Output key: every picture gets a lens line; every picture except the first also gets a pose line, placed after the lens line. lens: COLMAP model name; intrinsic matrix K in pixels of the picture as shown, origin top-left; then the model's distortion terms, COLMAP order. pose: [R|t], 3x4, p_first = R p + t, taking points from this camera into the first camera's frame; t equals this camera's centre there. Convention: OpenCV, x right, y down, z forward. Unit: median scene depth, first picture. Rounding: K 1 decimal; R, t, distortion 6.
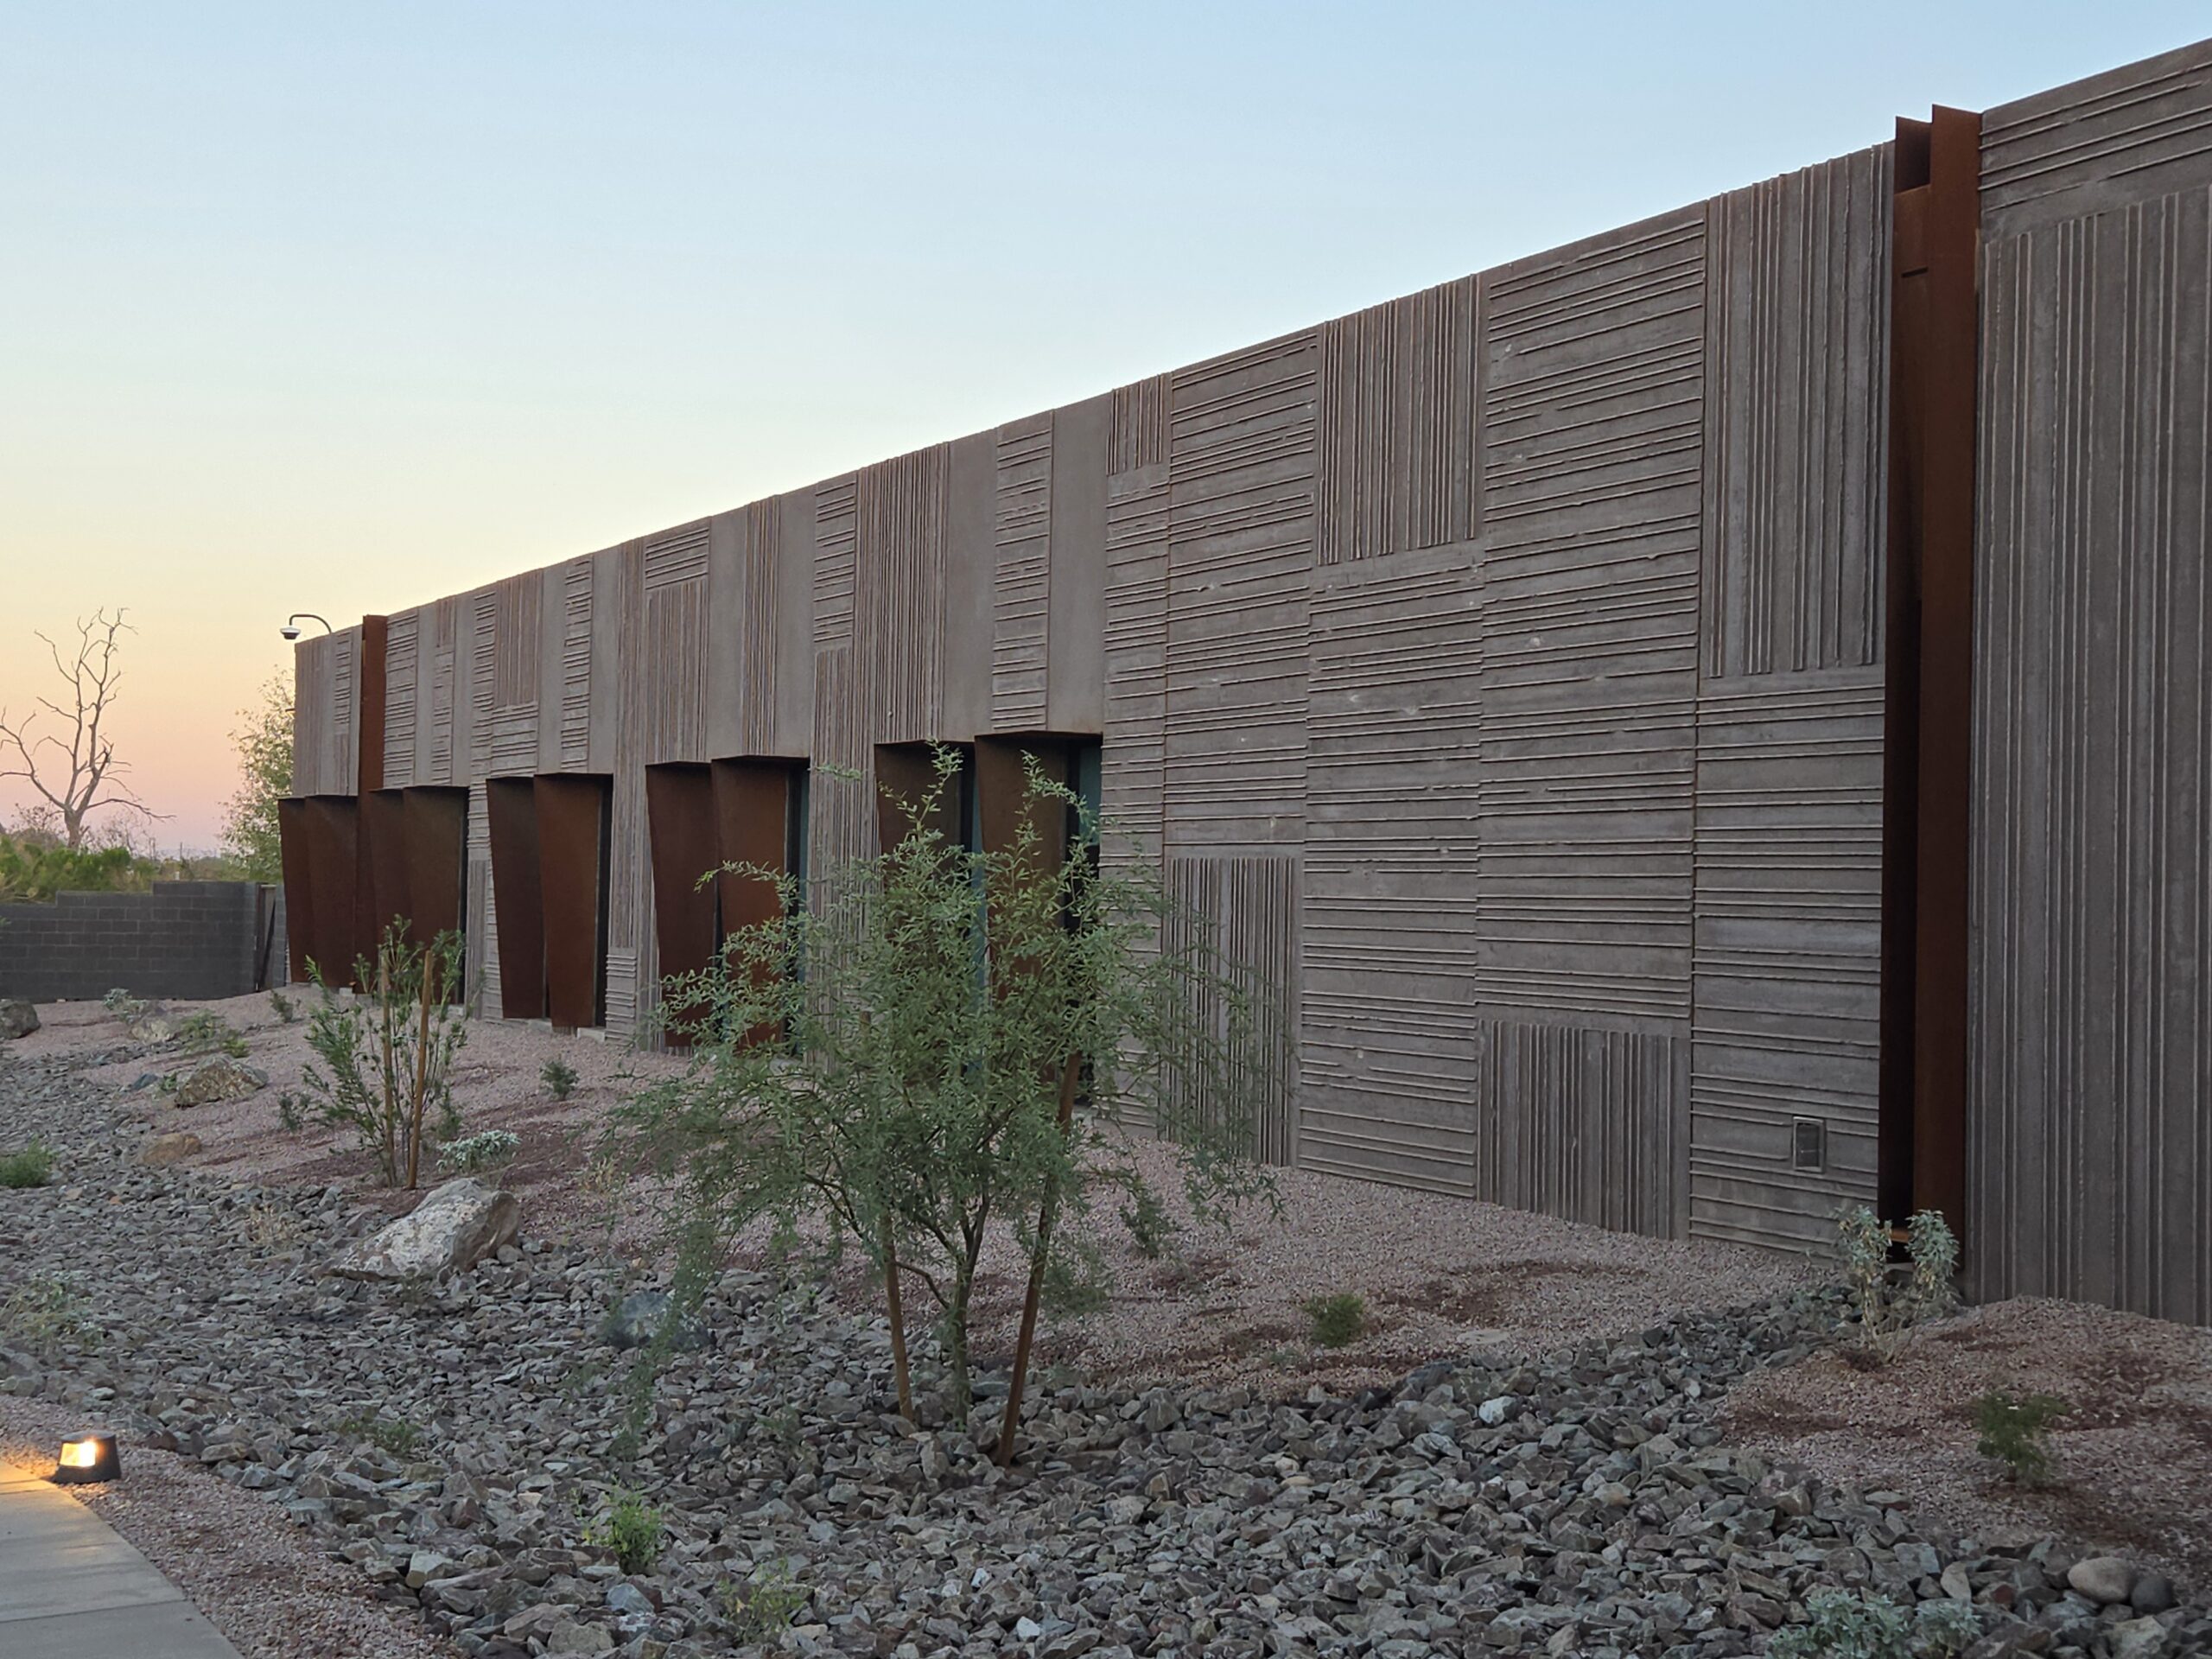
lens RADIAL K [[1475.7, 0, 1157.6], [0, 1475.7, 884.2], [0, 0, 1]] dist [0.032897, -0.018863]
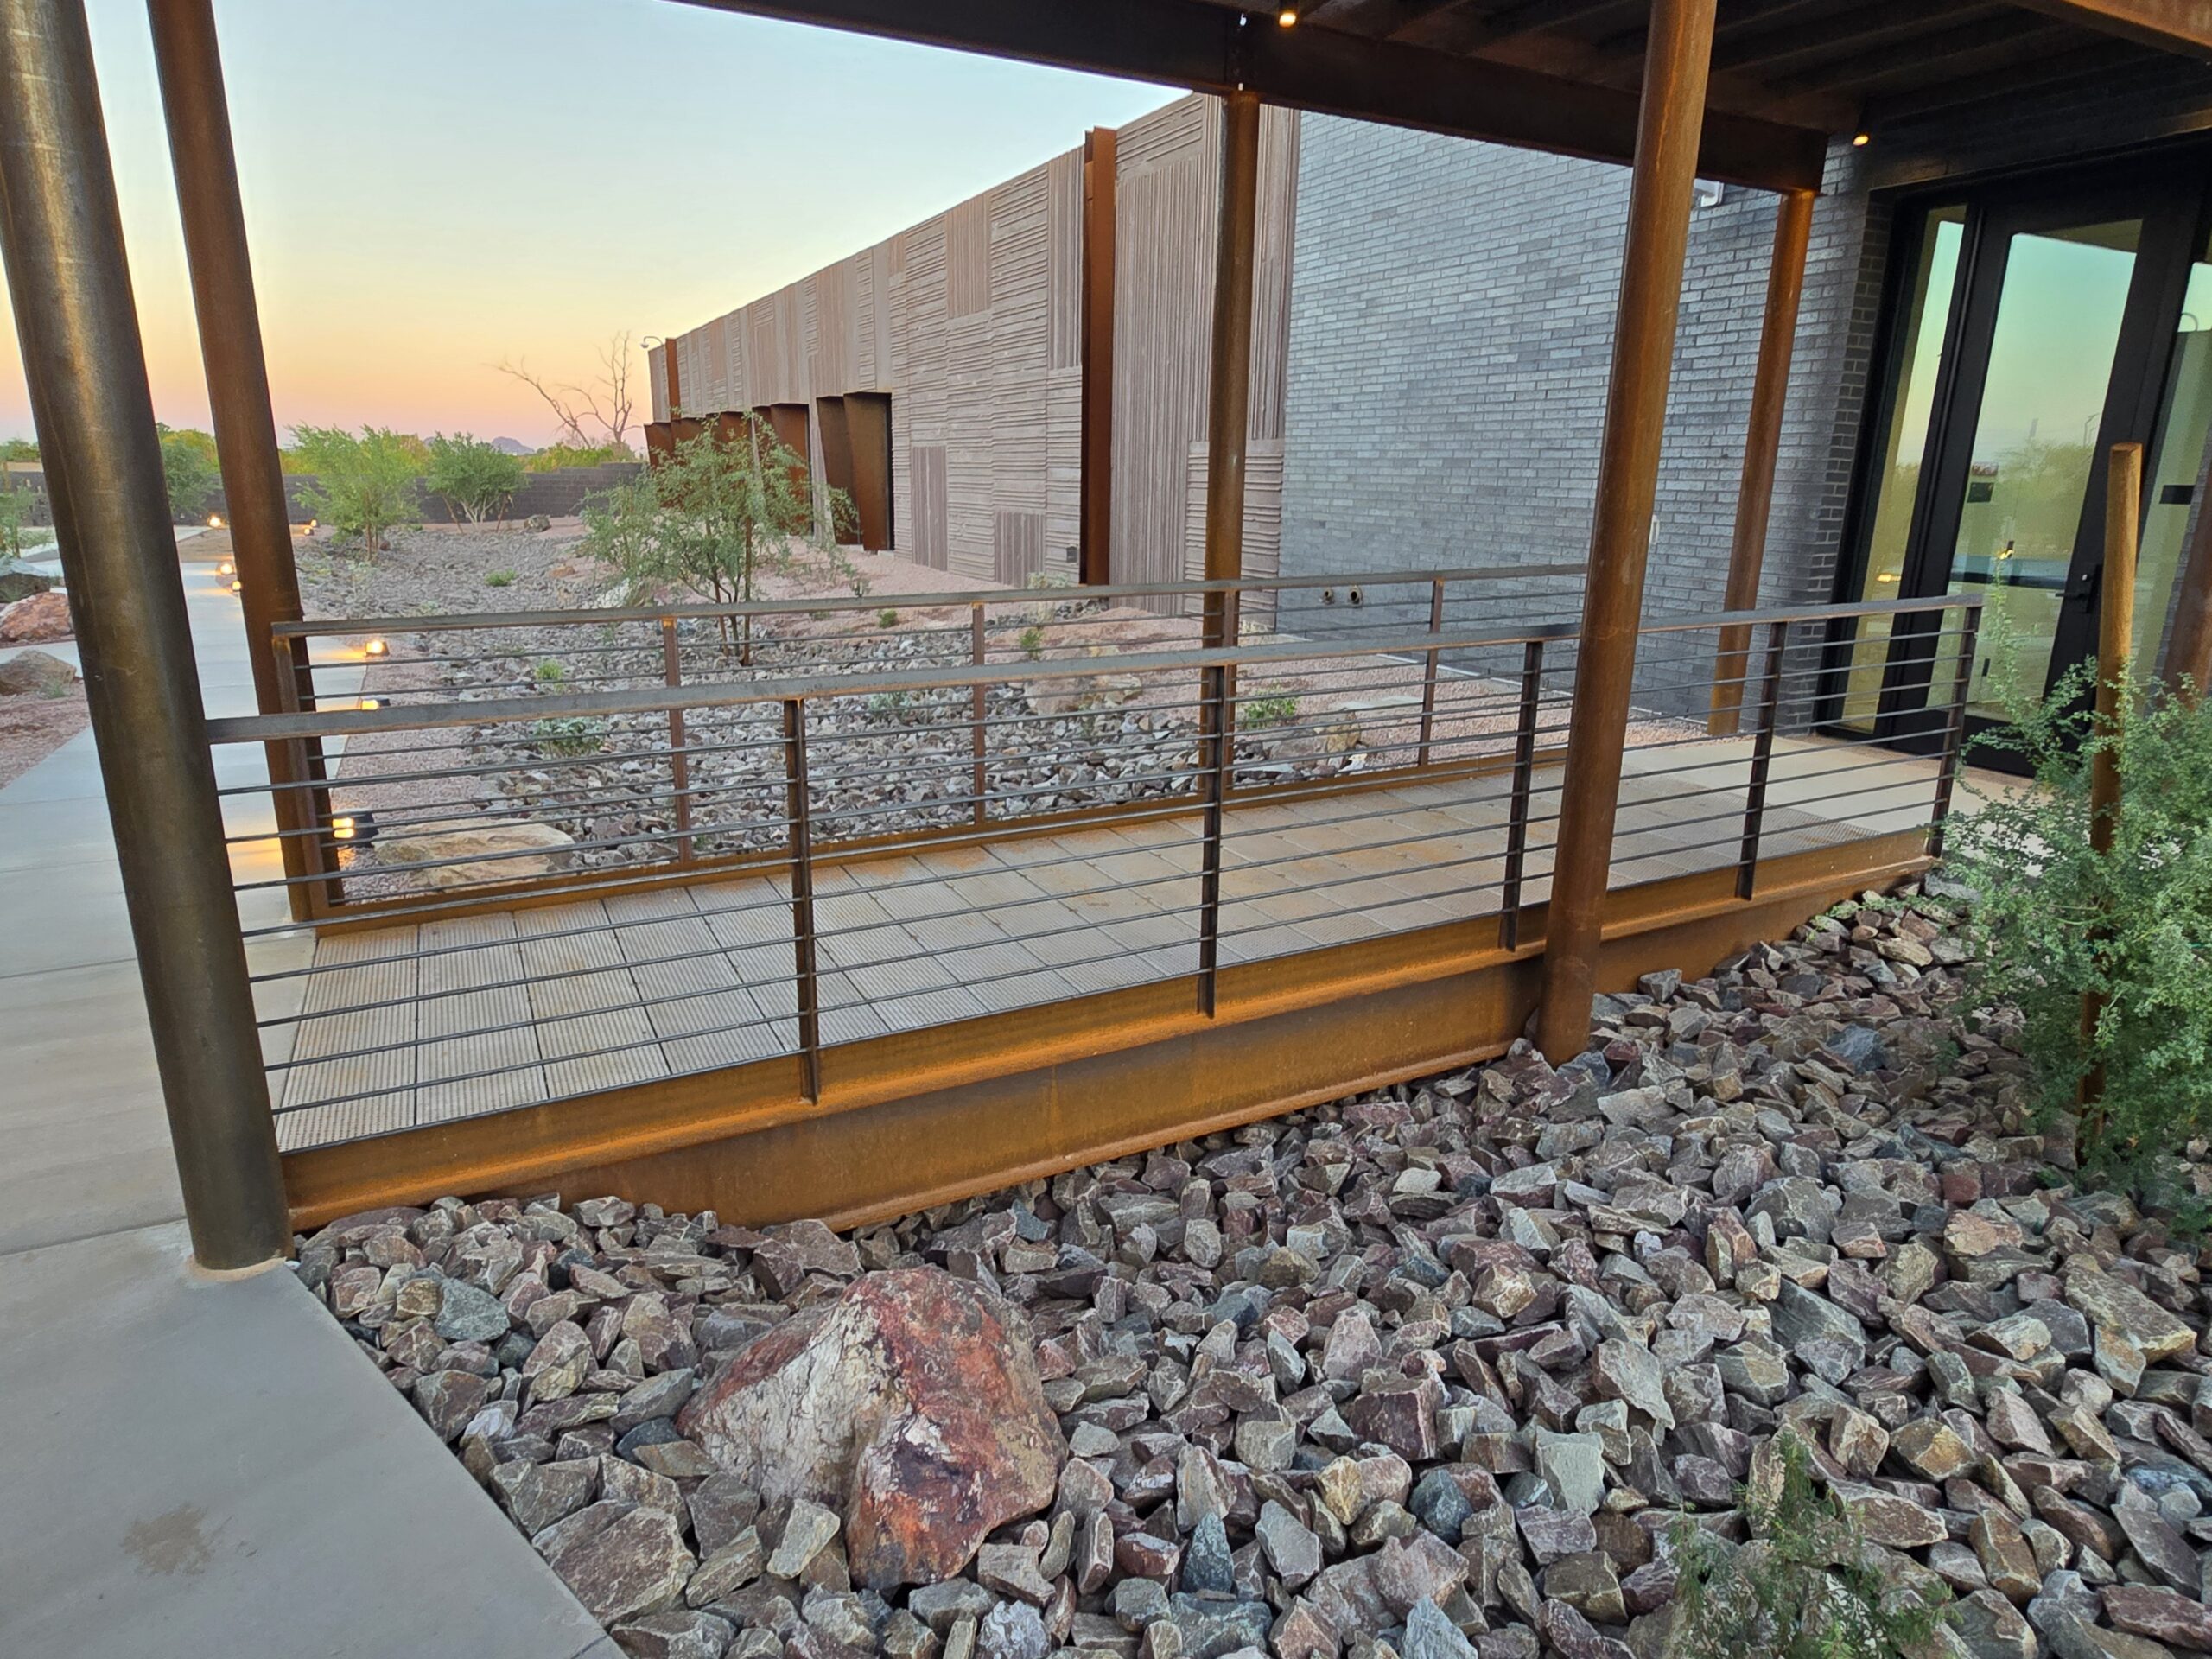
lens RADIAL K [[1296.5, 0, 1102.2], [0, 1296.5, 828.6], [0, 0, 1]] dist [0.003538, -0.000220]
pose [[0.942248, 0.078052, -0.325695, 1.096735], [0.013860, 0.962545, 0.270767, 0.015426], [0.334630, -0.259644, 0.905874, -1.047129]]
